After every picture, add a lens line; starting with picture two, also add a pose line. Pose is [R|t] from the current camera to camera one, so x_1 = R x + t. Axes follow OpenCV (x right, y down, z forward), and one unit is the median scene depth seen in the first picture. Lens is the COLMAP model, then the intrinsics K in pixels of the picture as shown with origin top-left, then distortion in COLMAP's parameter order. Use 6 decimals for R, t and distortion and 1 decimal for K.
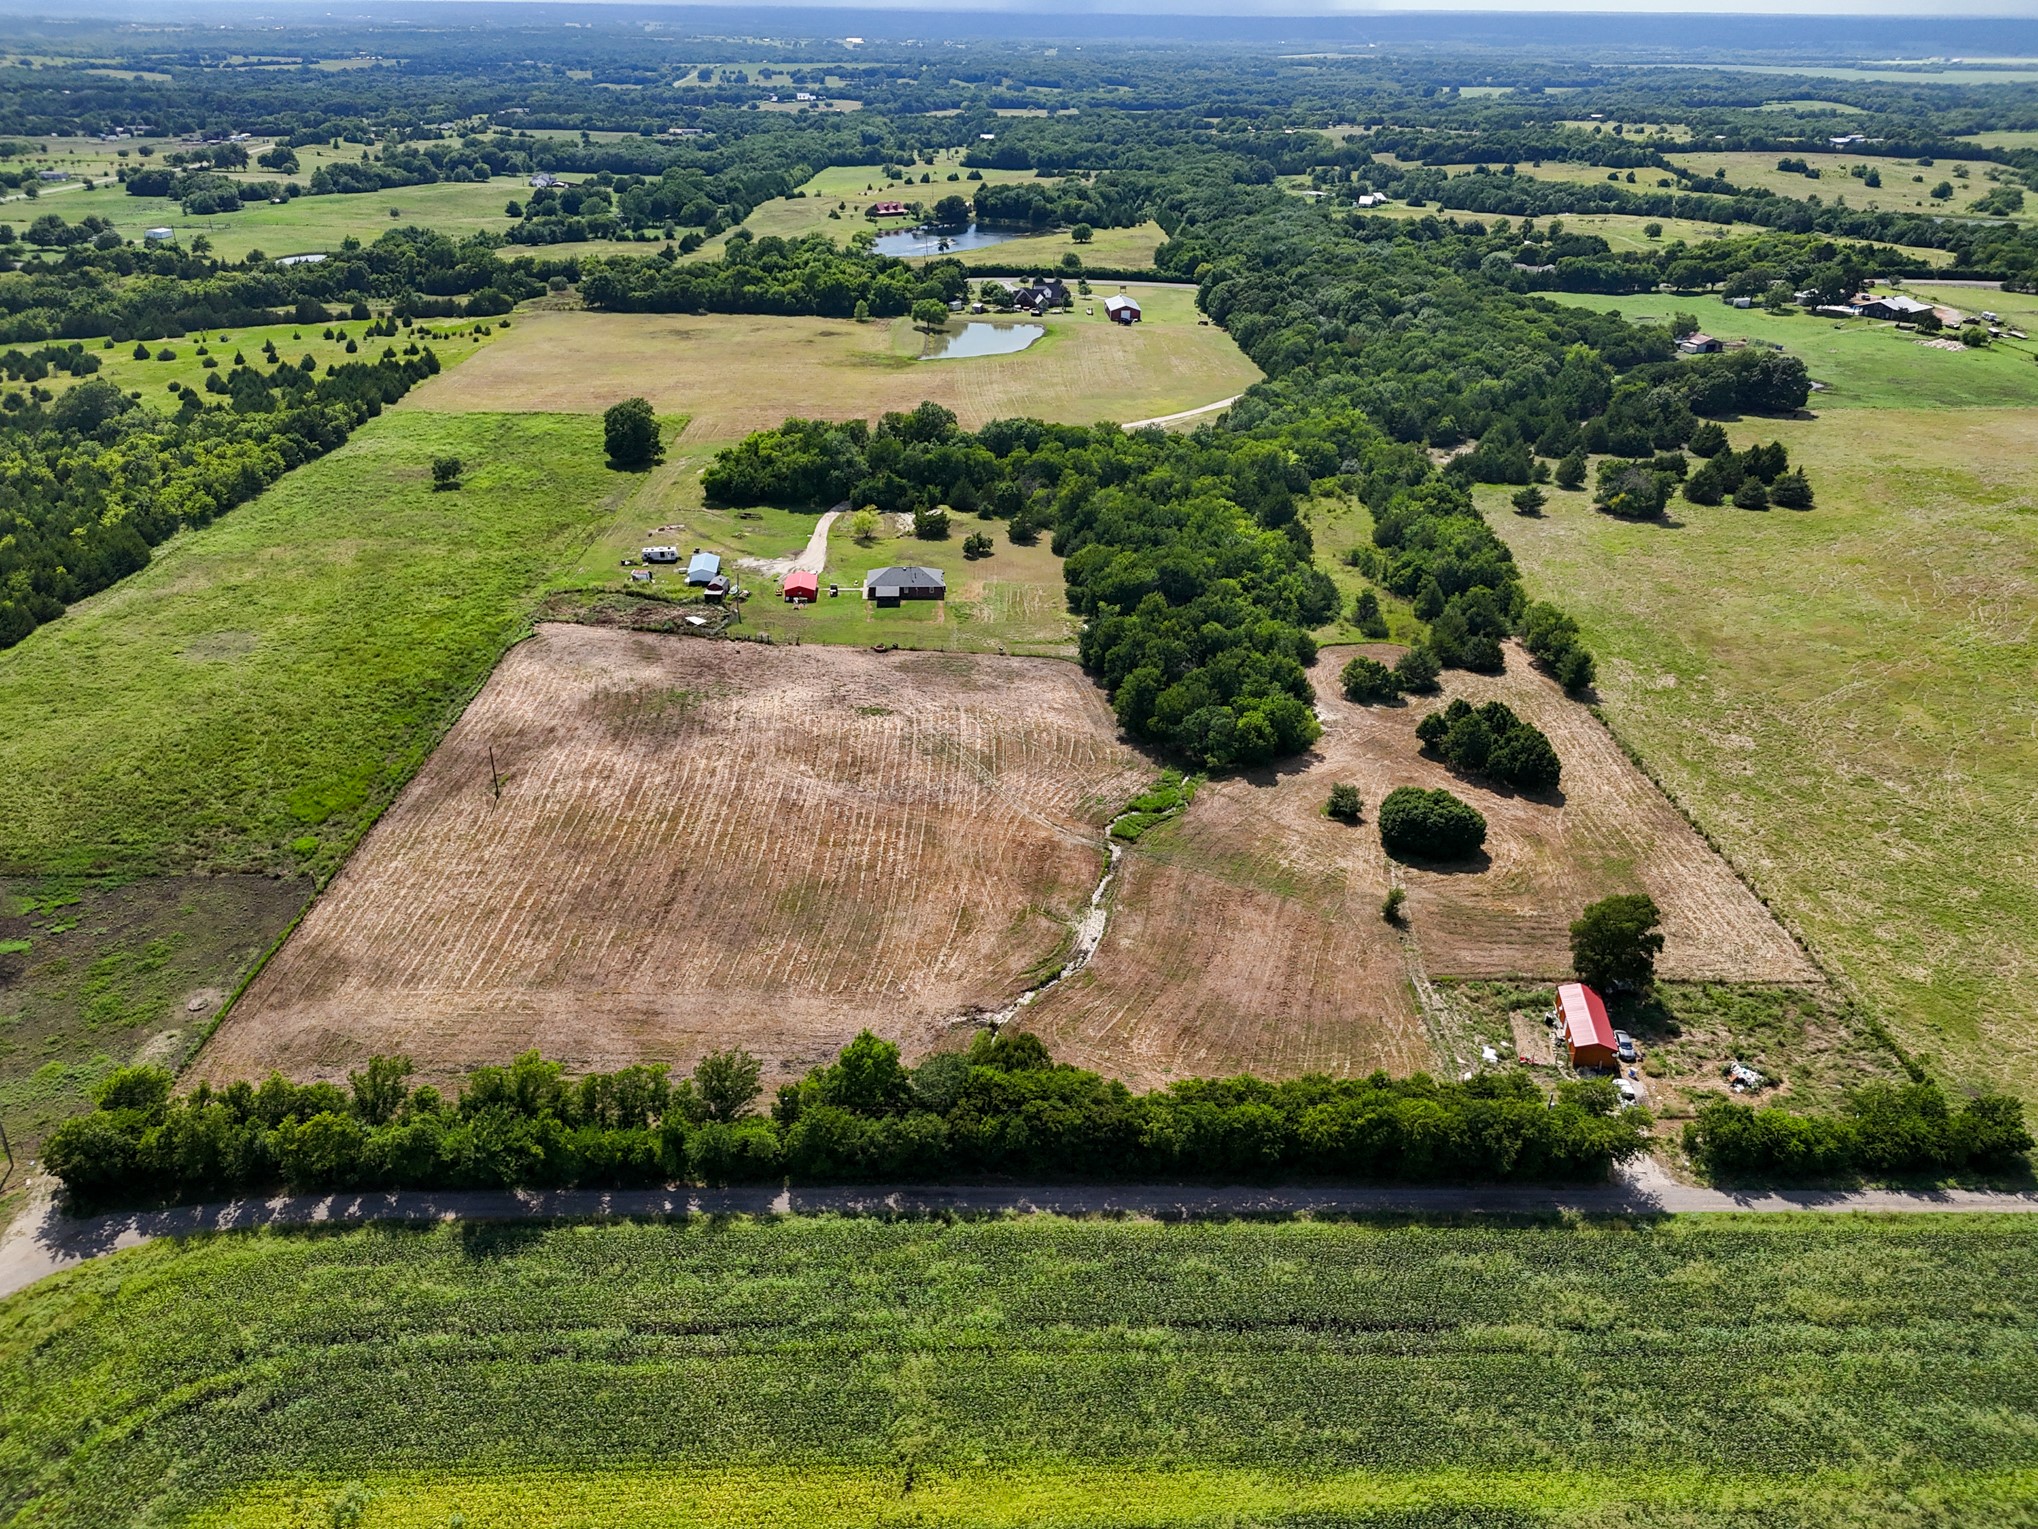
lens RADIAL K [[1501.7, 0, 1021.7], [0, 1501.7, 762.8], [0, 0, 1]] dist [0.054171, -0.049978]
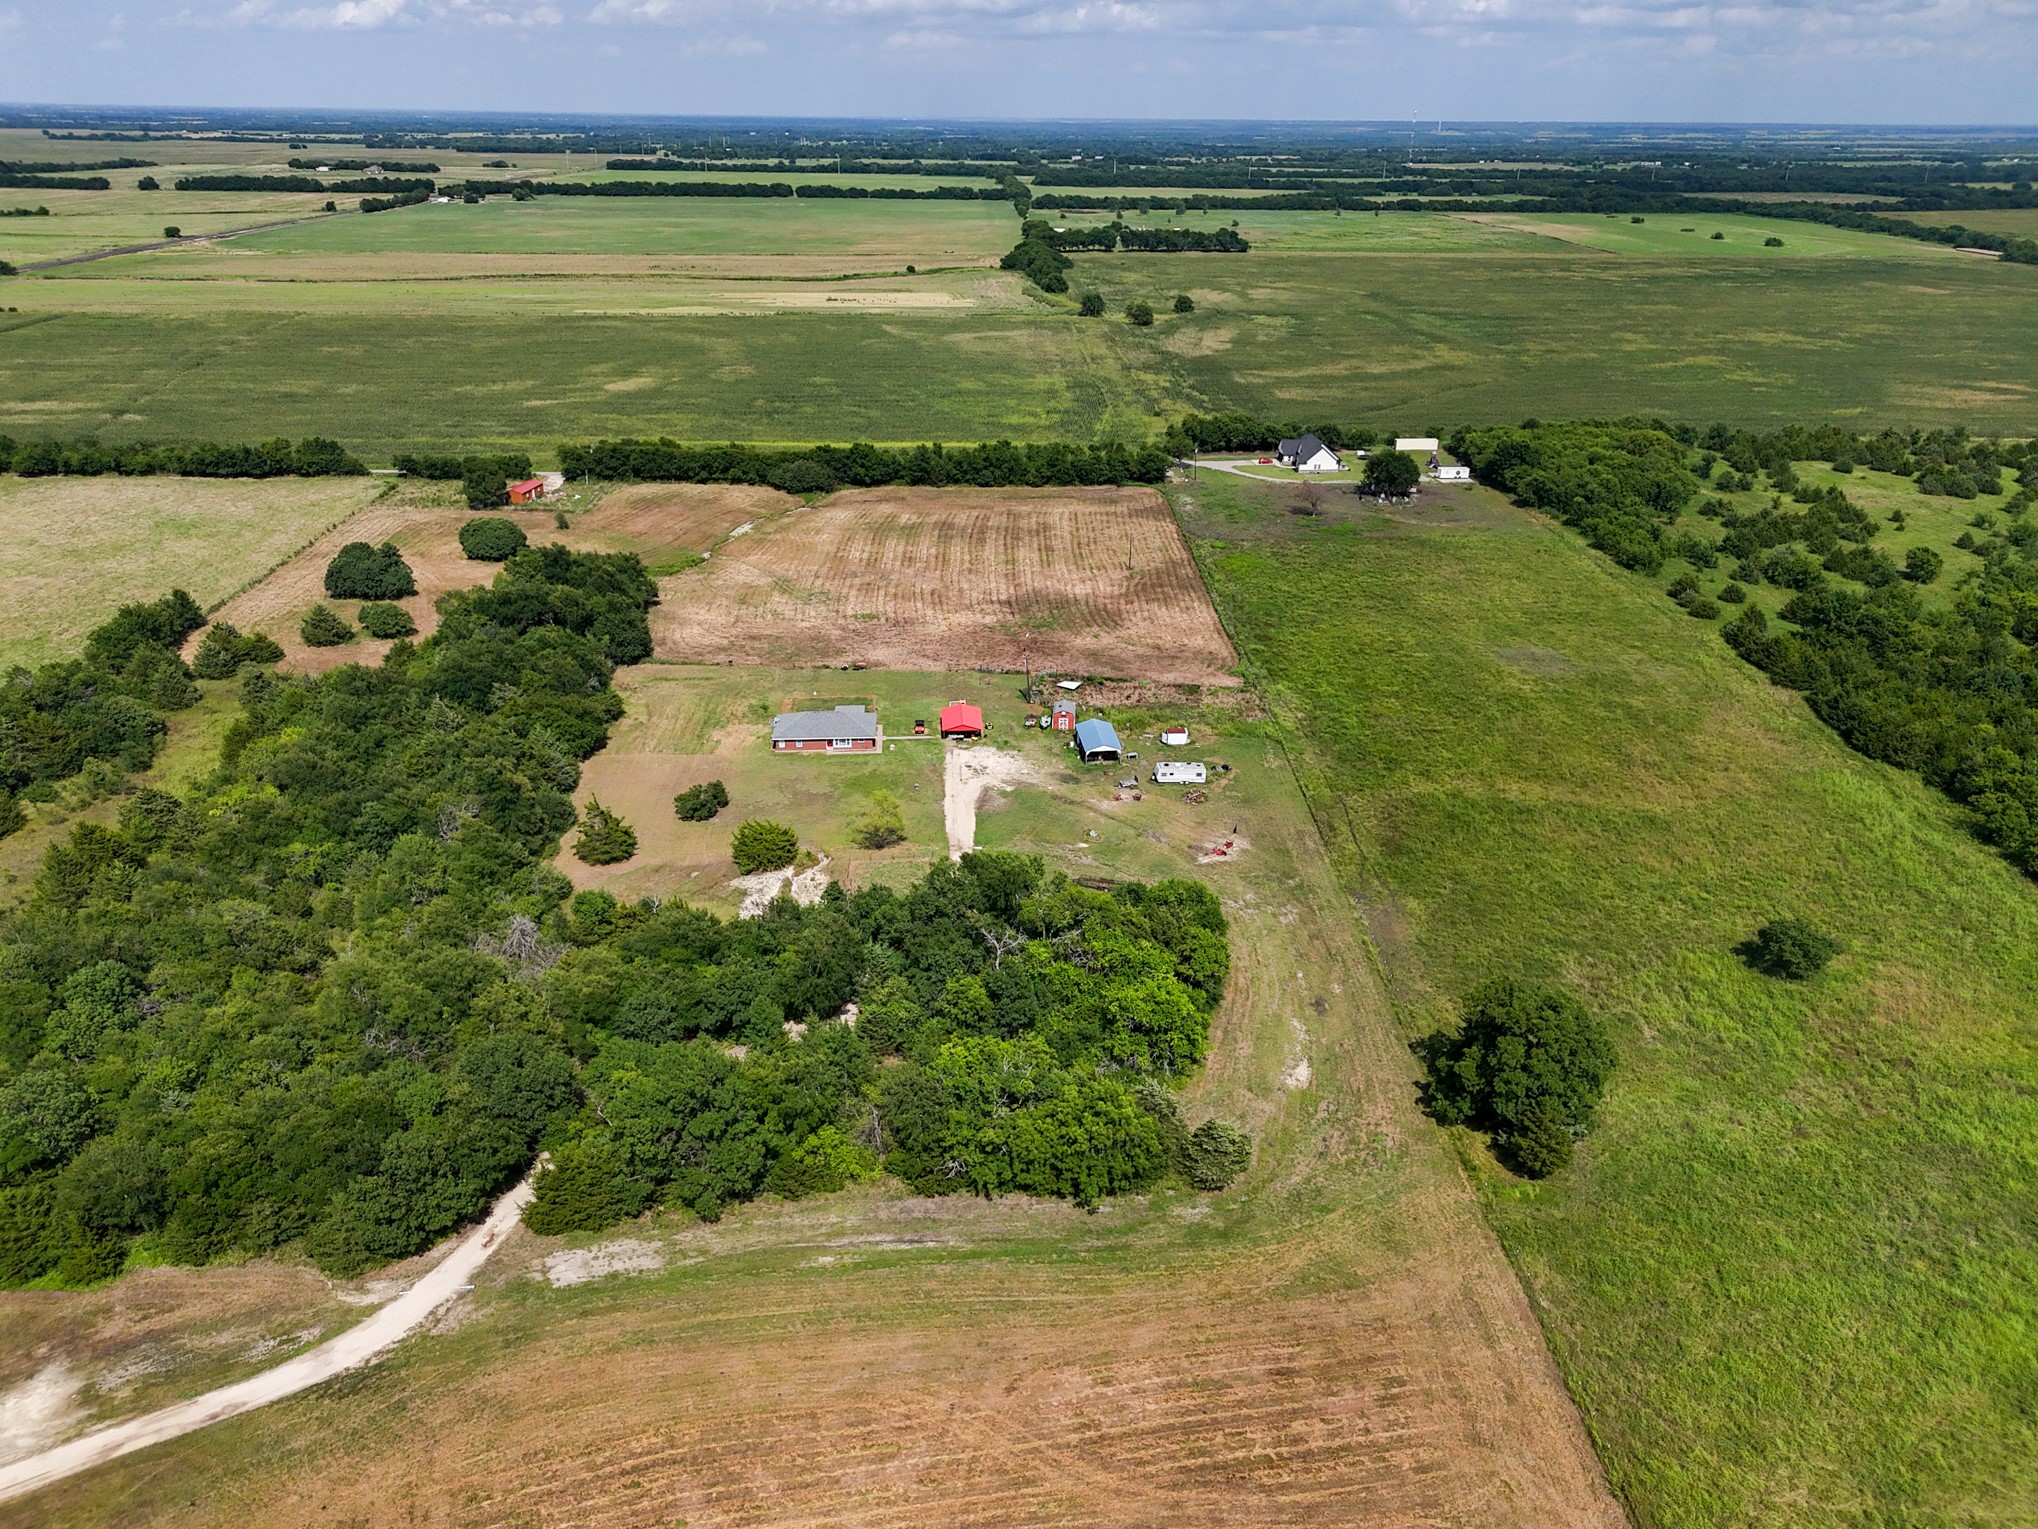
lens RADIAL K [[1501.7, 0, 1021.7], [0, 1501.7, 762.8], [0, 0, 1]] dist [0.054171, -0.049978]
pose [[-0.999922, -0.002988, -0.012151, -0.189547], [-0.011232, 0.642364, 0.766317, -0.778259], [0.005516, 0.766394, -0.642347, 1.691784]]
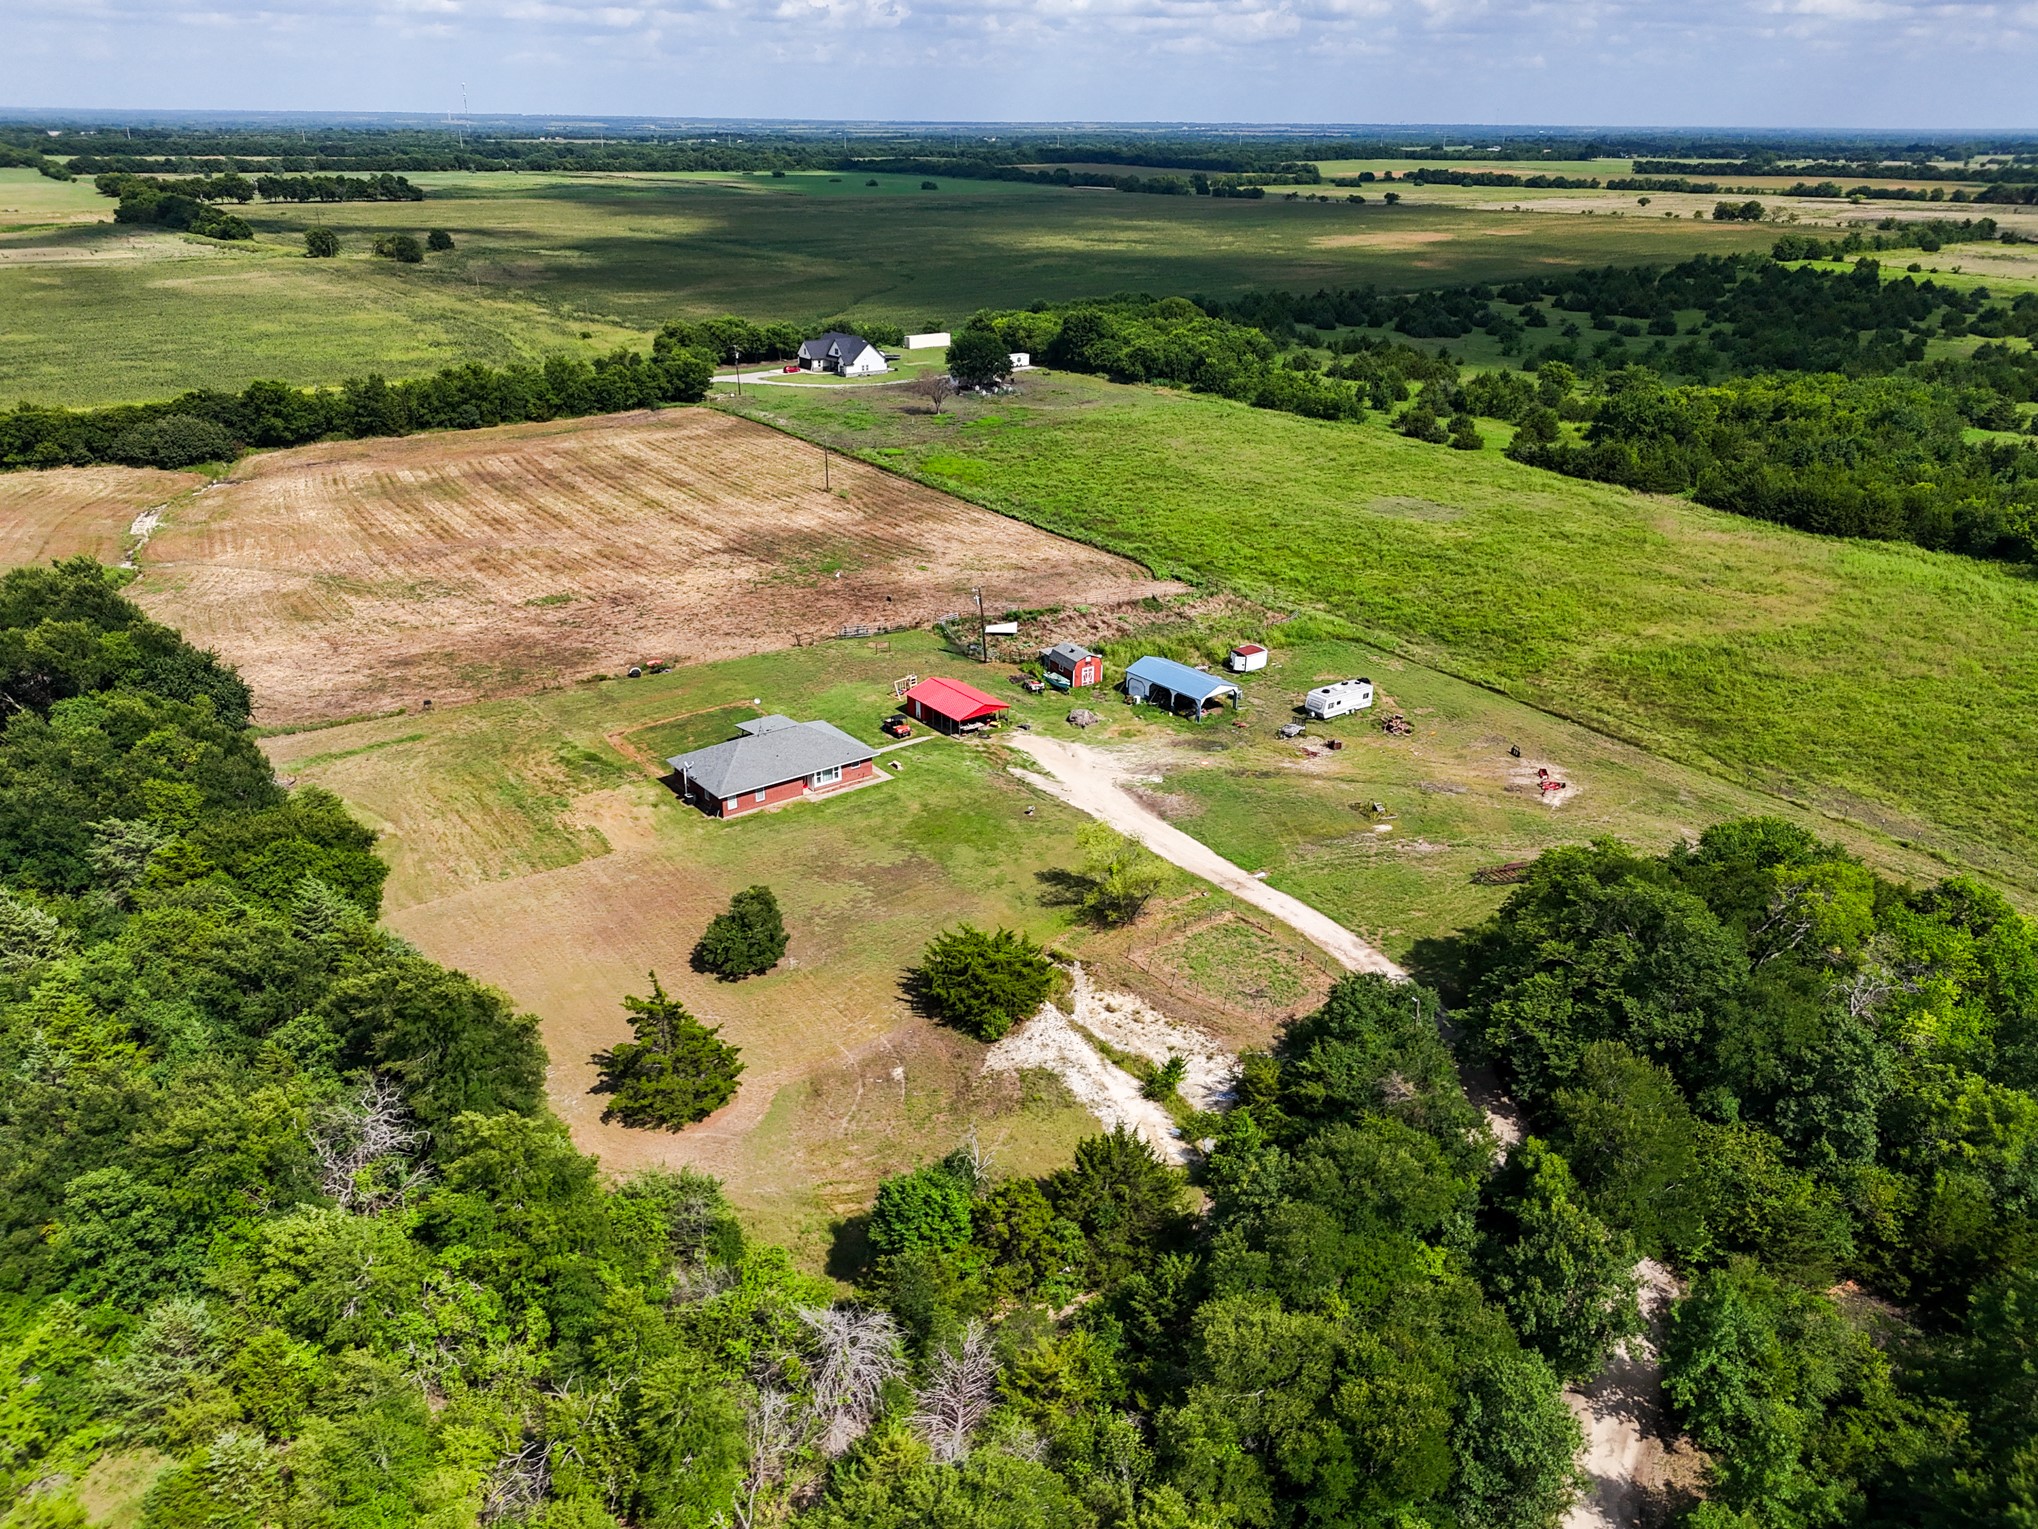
lens RADIAL K [[1501.7, 0, 1021.7], [0, 1501.7, 762.8], [0, 0, 1]] dist [0.054171, -0.049978]
pose [[-0.823794, 0.217010, -0.523708, 0.096730], [-0.261711, 0.673900, 0.690917, -0.489803], [0.502863, 0.706234, -0.498360, 1.409677]]
